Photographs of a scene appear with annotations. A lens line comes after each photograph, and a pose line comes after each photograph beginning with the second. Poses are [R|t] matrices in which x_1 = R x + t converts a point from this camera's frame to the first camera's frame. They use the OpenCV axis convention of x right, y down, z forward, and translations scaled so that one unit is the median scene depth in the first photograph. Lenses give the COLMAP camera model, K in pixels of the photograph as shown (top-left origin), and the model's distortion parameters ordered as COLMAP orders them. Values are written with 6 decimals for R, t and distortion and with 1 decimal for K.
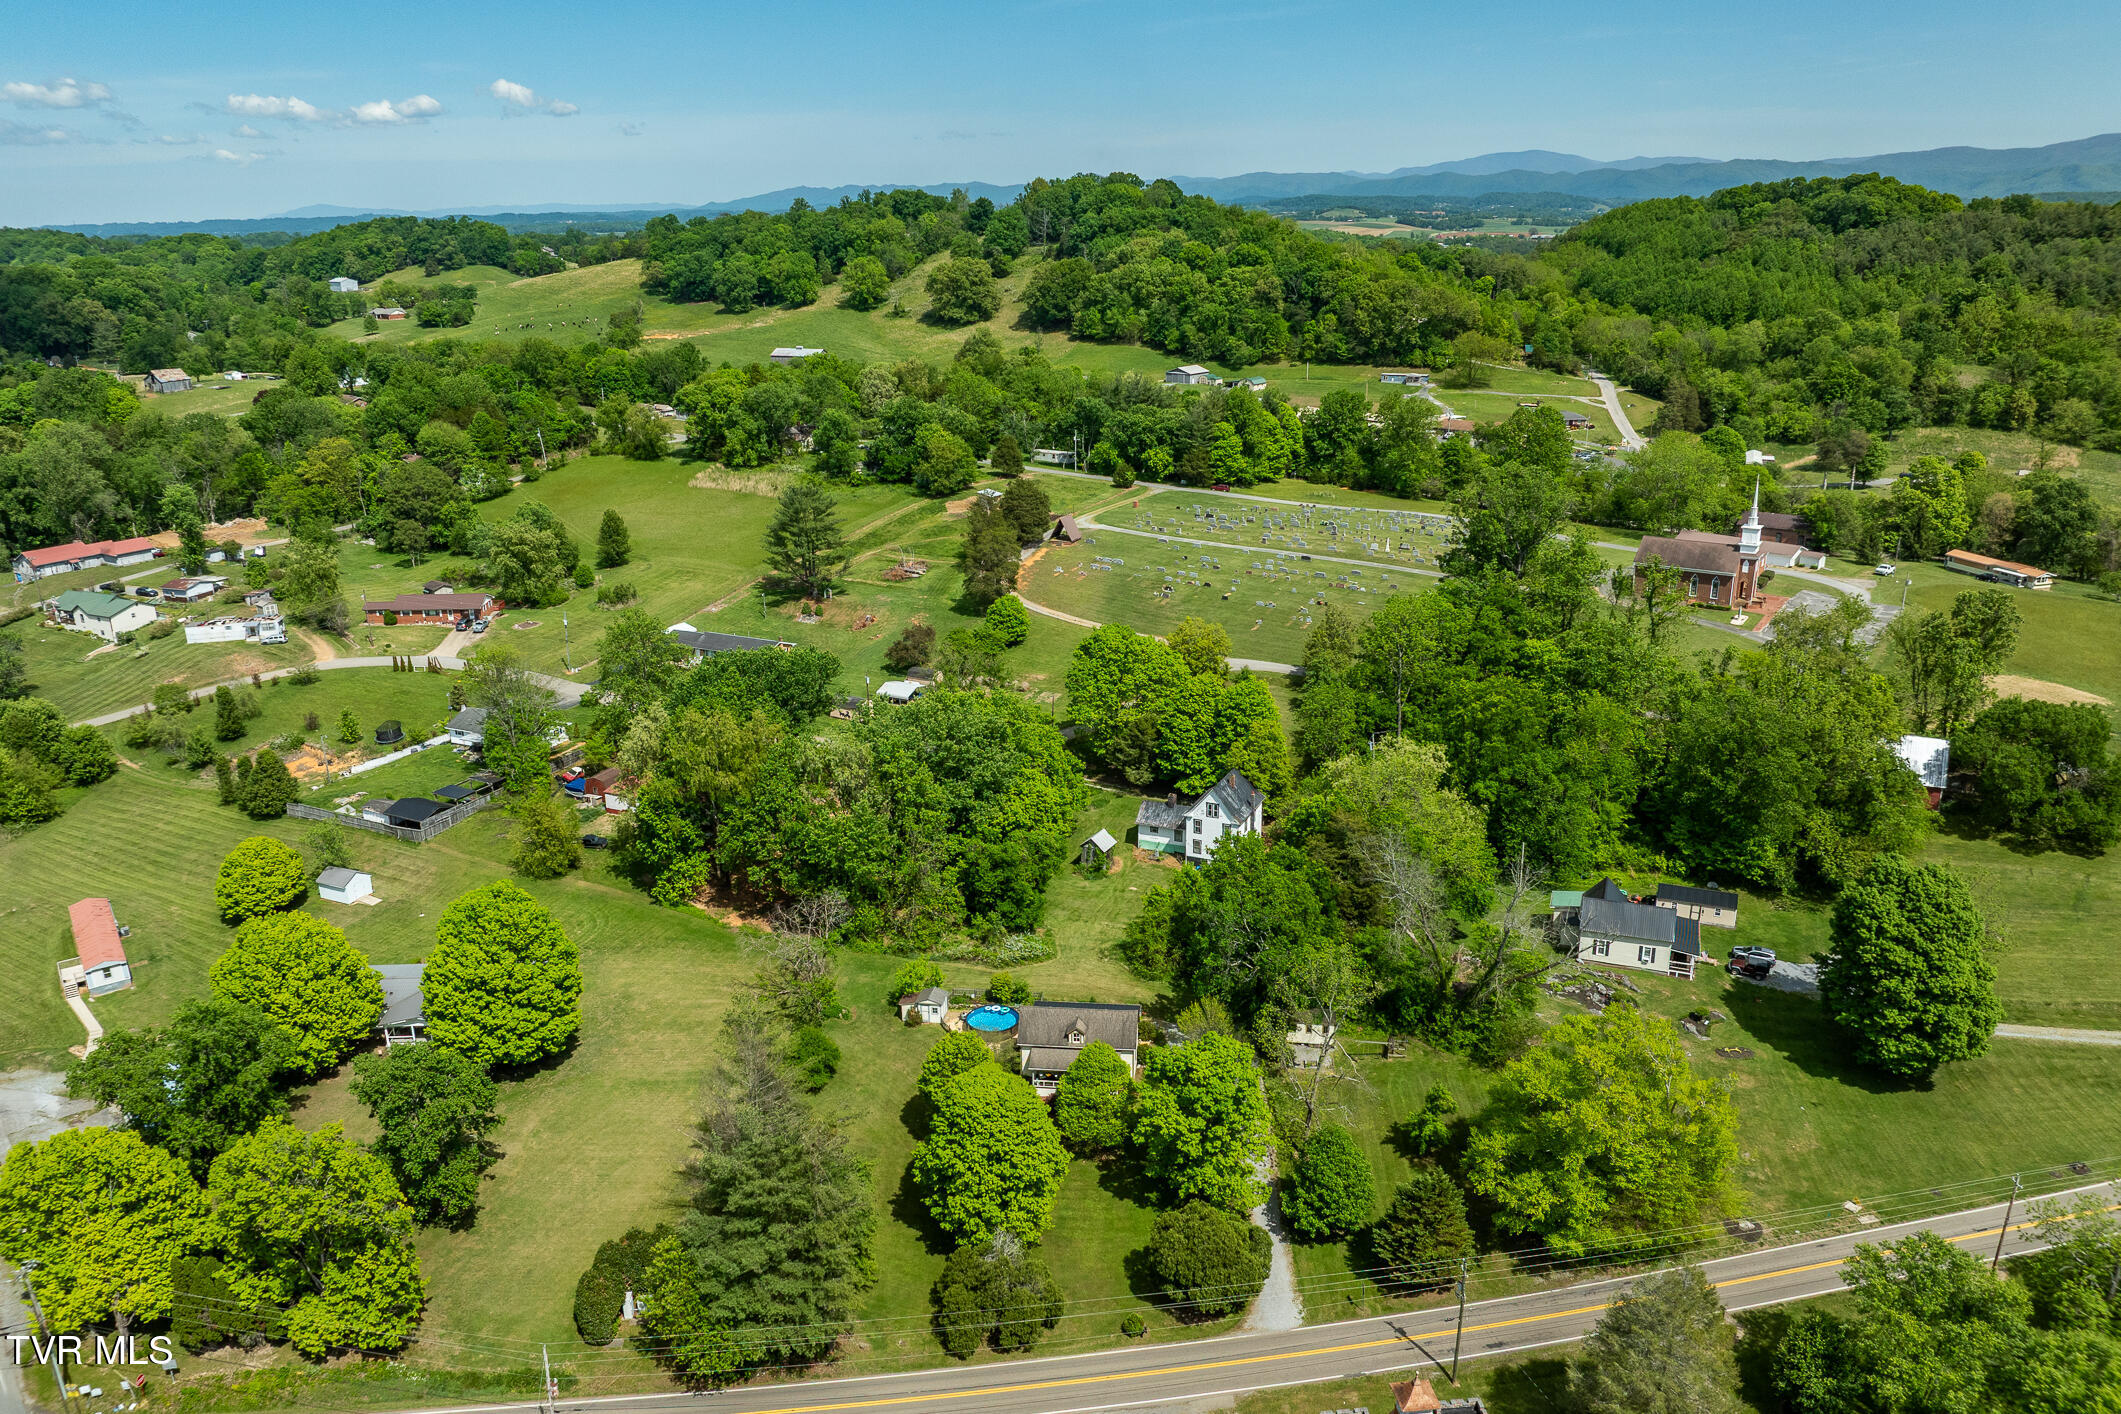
lens RADIAL K [[1563.0, 0, 1067.7], [0, 1563.0, 709.2], [0, 0, 1]] dist [-0.025296, -0.004657]
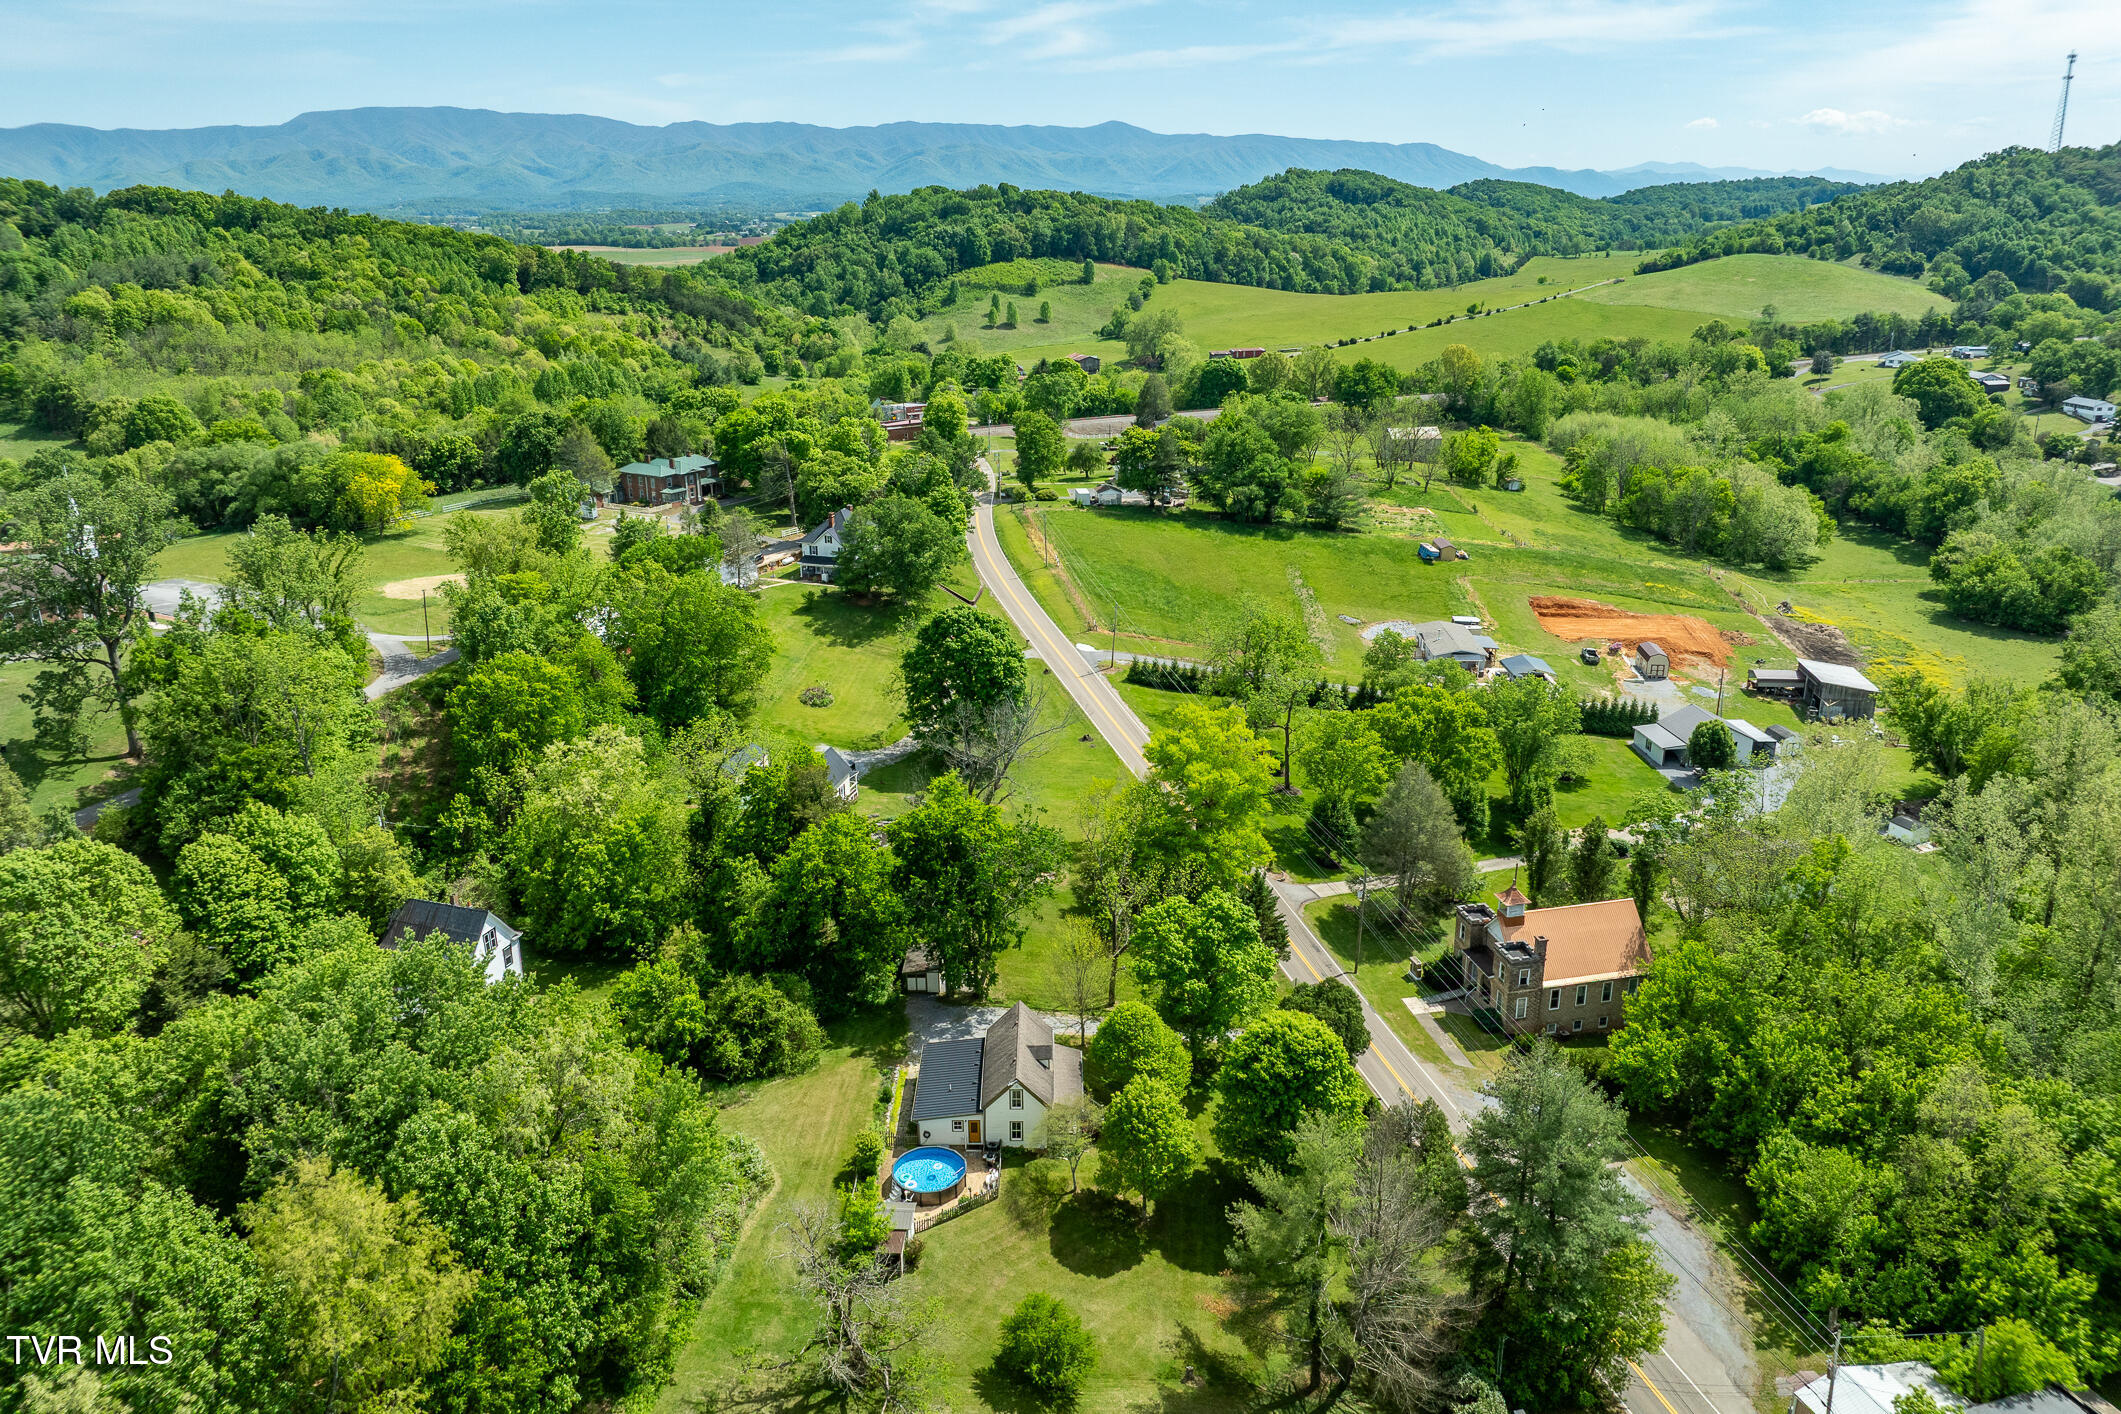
lens RADIAL K [[1481.7, 0, 1064.8], [0, 1481.7, 719.4], [0, 0, 1]] dist [-0.050670, 0.012218]
pose [[-0.125427, -0.316366, 0.940309, -0.277341], [0.312058, 0.887106, 0.340092, -0.087937], [-0.941747, 0.336088, -0.012543, 0.380751]]
